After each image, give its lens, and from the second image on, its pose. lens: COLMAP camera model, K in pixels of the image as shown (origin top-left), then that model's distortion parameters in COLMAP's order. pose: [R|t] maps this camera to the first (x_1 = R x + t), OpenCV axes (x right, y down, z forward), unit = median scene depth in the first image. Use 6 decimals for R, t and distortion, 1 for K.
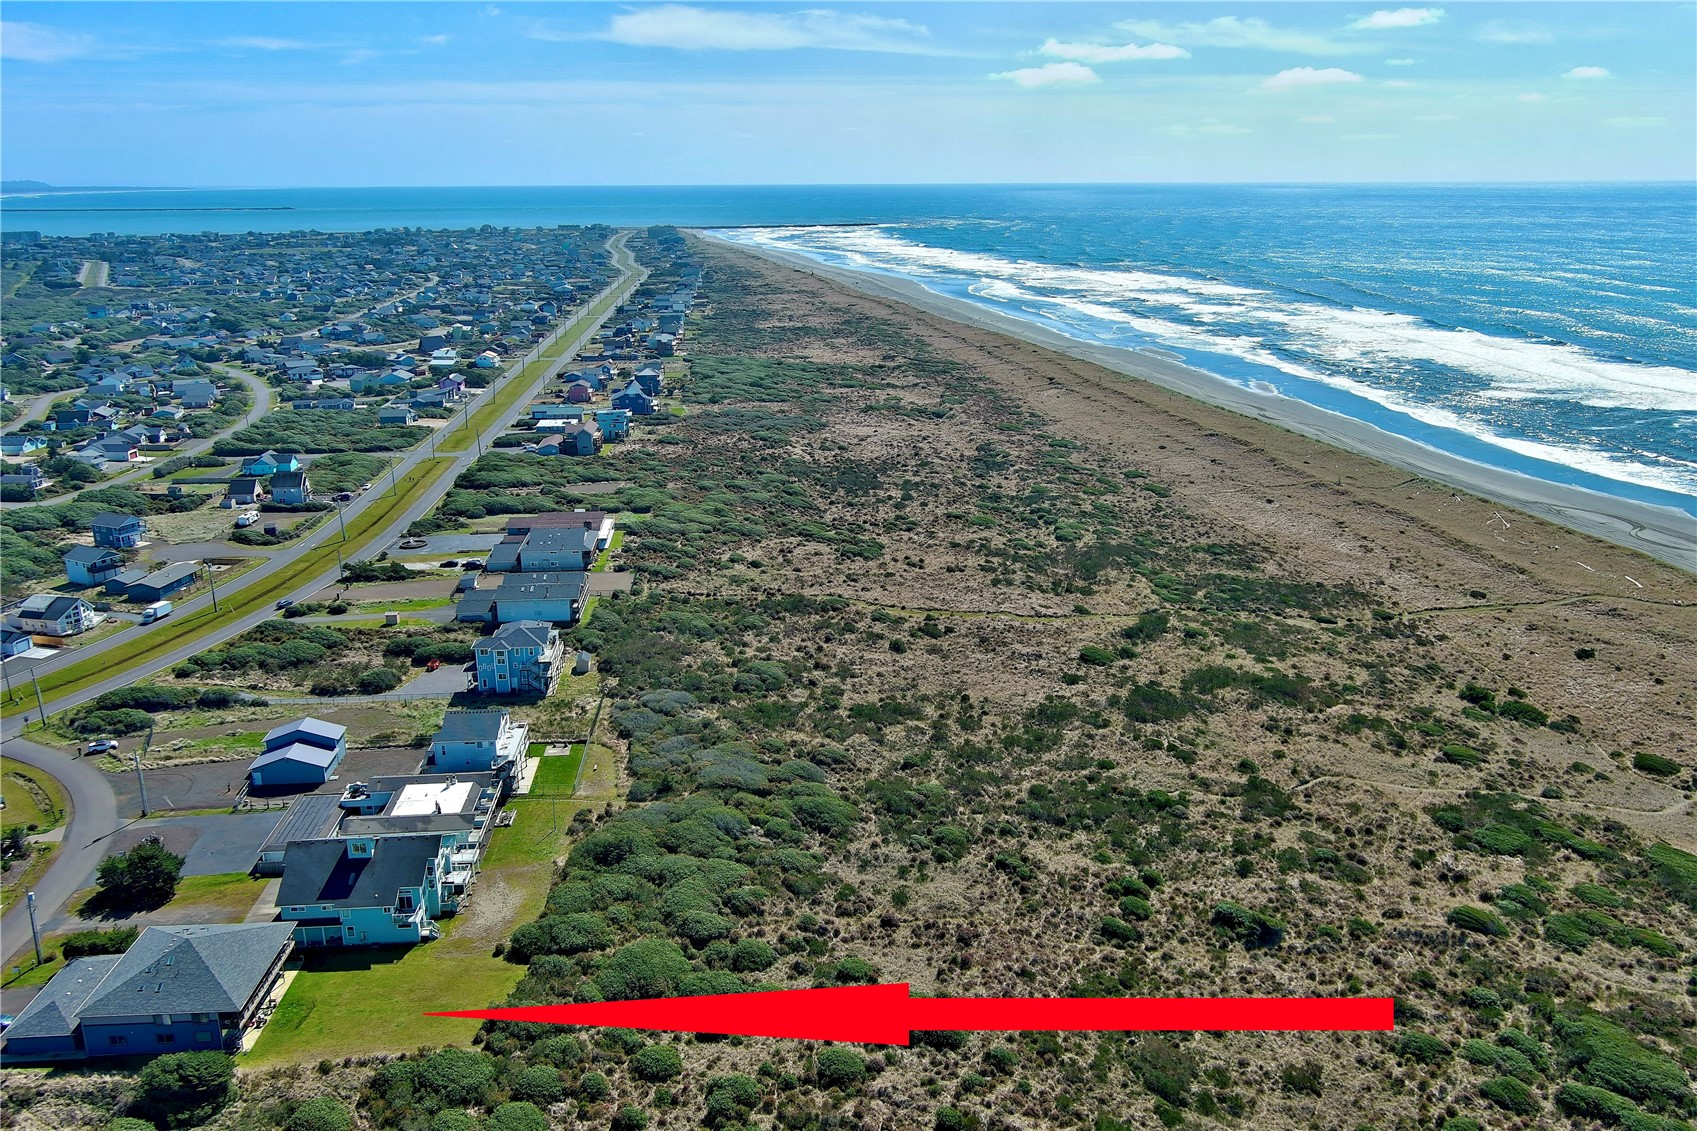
lens RADIAL K [[1347.2, 0, 848.5], [0, 1347.2, 565.5], [0, 0, 1]] dist [0.002536, -0.003842]
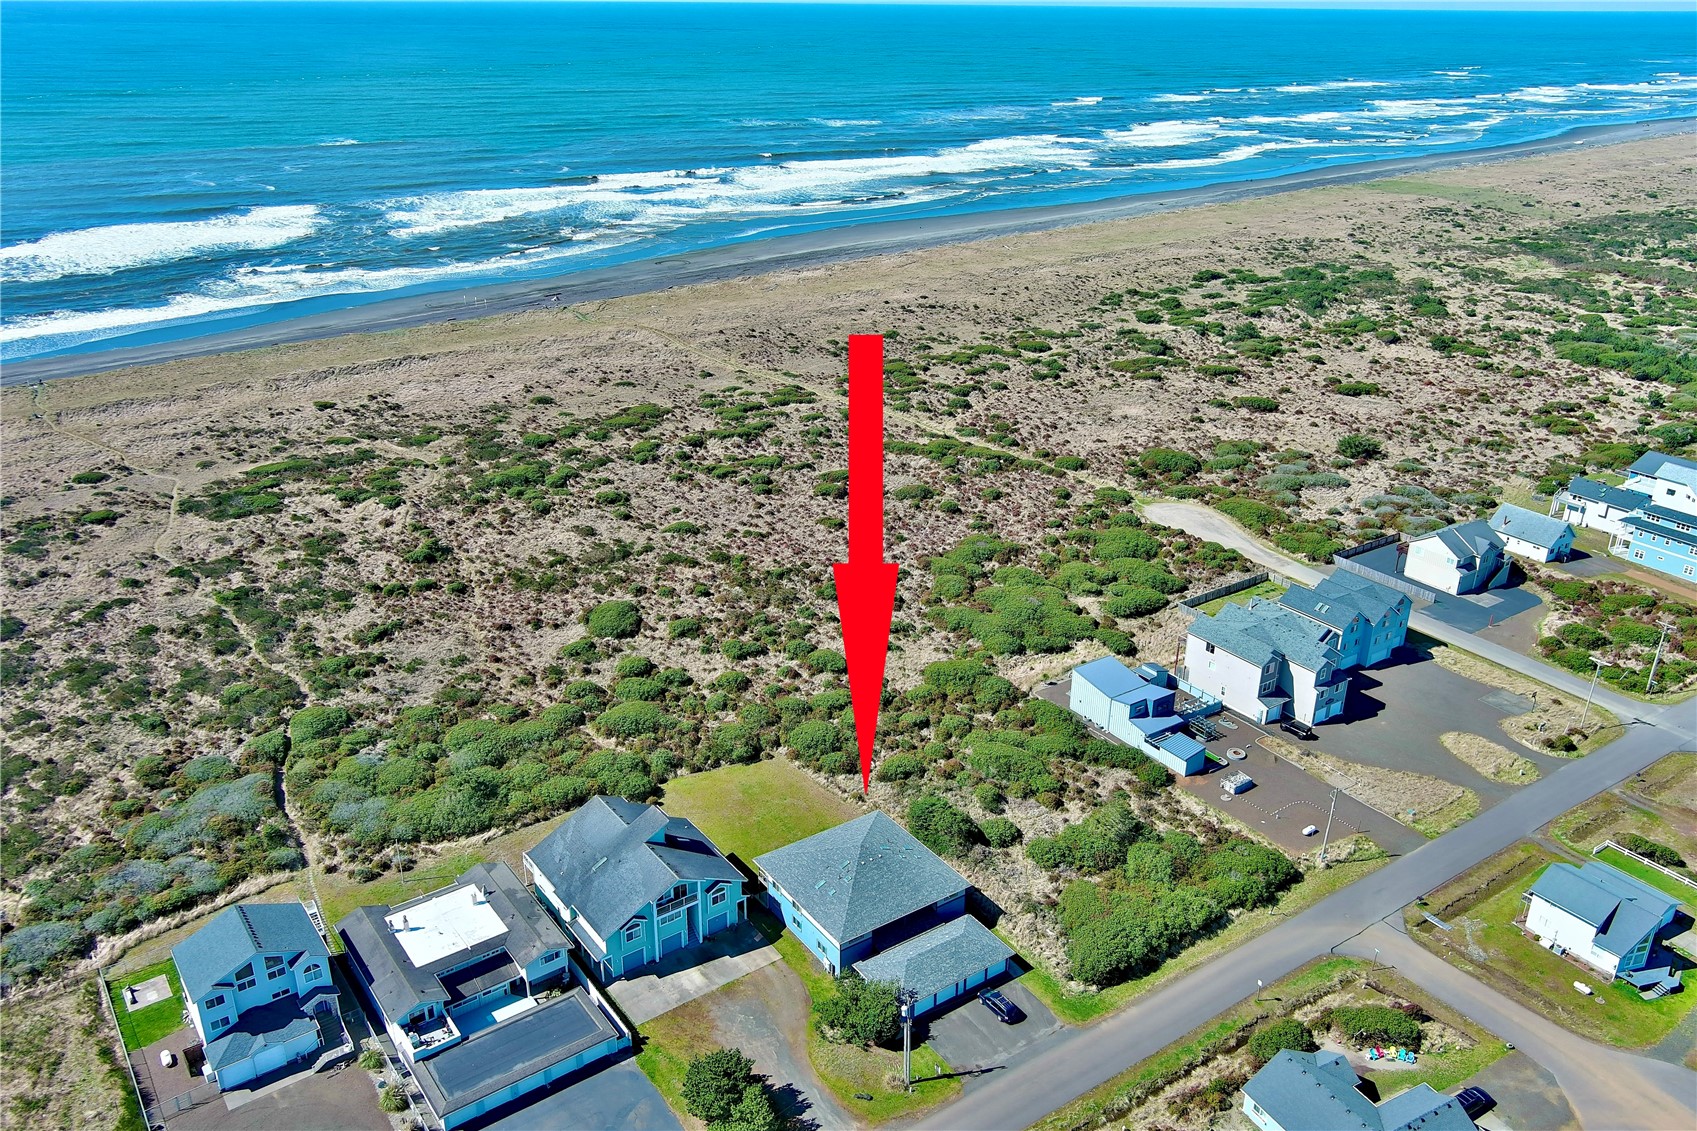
lens RADIAL K [[1347.2, 0, 848.5], [0, 1347.2, 565.5], [0, 0, 1]] dist [0.002536, -0.003842]
pose [[-0.543622, -0.331212, 0.771216, -0.987367], [0.219746, 0.830633, 0.511626, -0.338455], [-0.810054, 0.447603, -0.378768, 1.079361]]
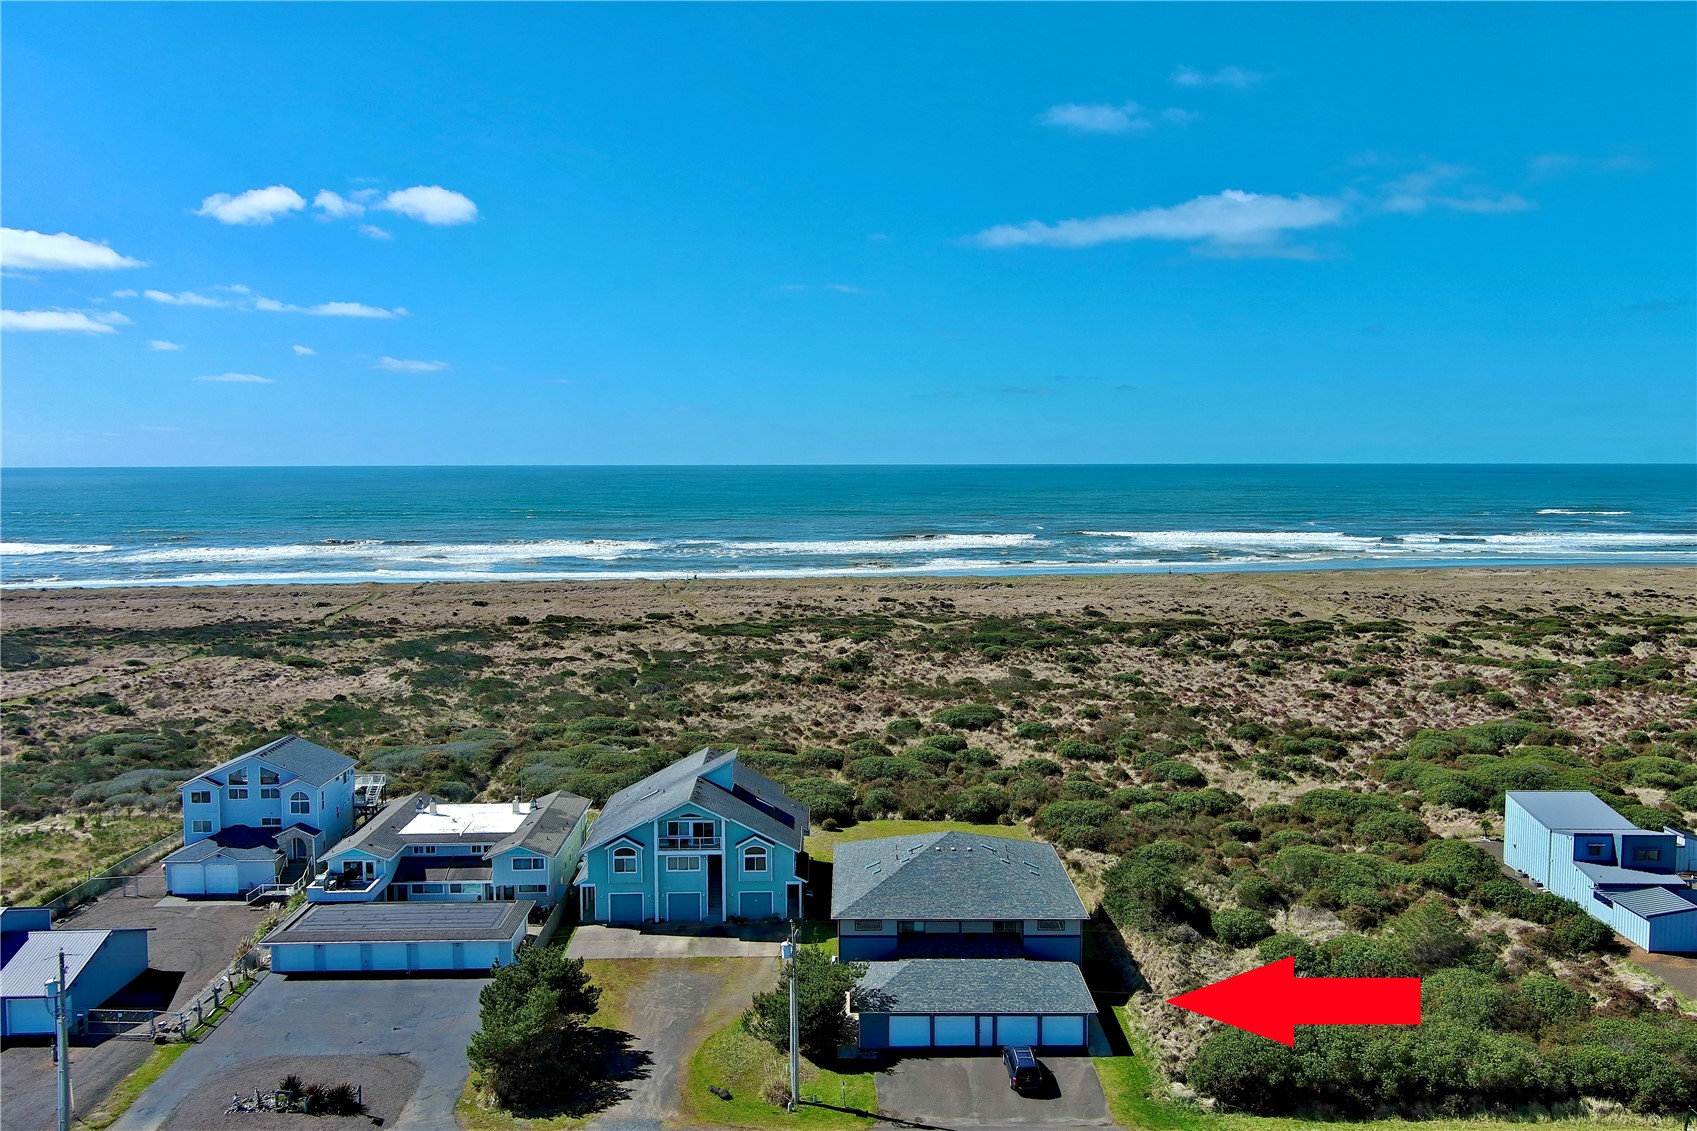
lens RADIAL K [[1347.2, 0, 848.5], [0, 1347.2, 565.5], [0, 0, 1]] dist [0.002536, -0.003842]
pose [[0.039175, -0.061723, 0.997324, -0.964070], [0.264225, 0.963204, 0.049232, 0.089117], [-0.963665, 0.261589, 0.054042, 0.815639]]
